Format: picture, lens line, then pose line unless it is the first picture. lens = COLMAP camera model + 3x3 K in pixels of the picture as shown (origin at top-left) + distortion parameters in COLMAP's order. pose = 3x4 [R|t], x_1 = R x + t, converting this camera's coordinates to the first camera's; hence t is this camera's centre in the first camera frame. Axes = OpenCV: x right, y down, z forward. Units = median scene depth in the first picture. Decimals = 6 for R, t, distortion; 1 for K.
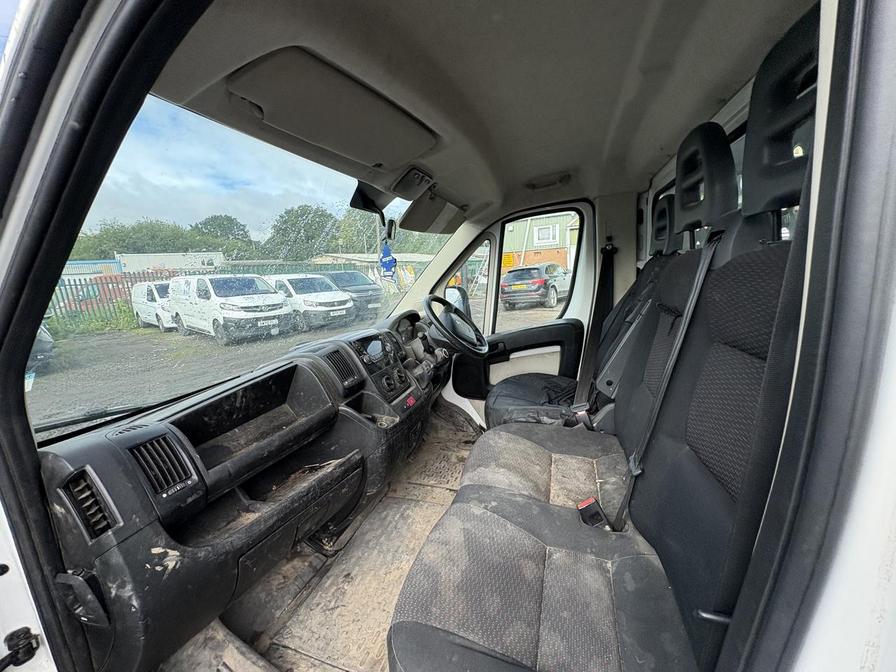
lens RADIAL K [[358.1, 0, 447.3], [0, 358.1, 338.3], [0, 0, 1]] dist [0.000397, 0.002739]
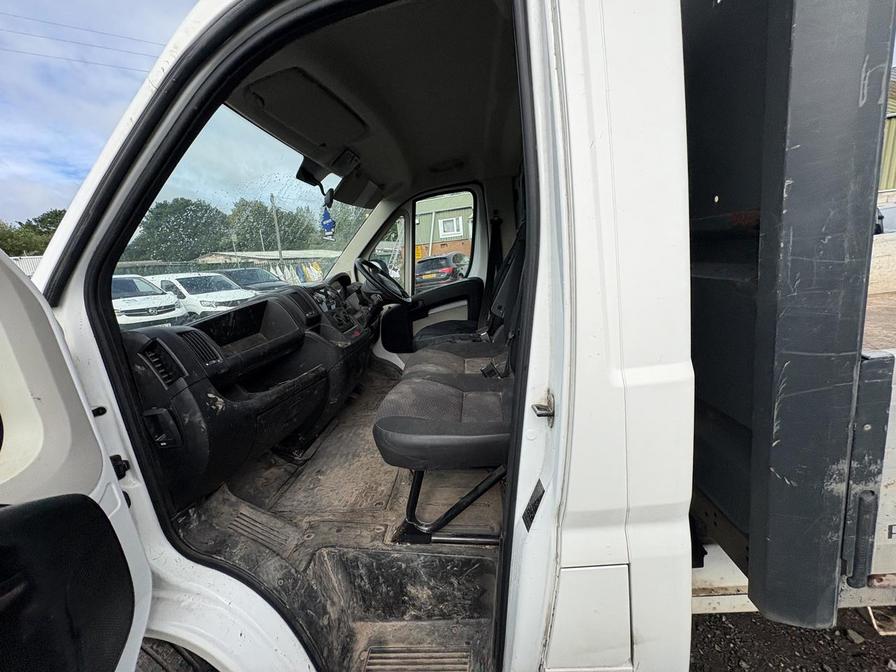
lens RADIAL K [[358.1, 0, 447.3], [0, 358.1, 338.3], [0, 0, 1]] dist [0.000397, 0.002739]
pose [[0.968931, -0.085833, 0.231960, -0.065848], [0.082910, 0.996307, 0.022338, 0.145896], [-0.233021, -0.002412, 0.972469, -0.246536]]
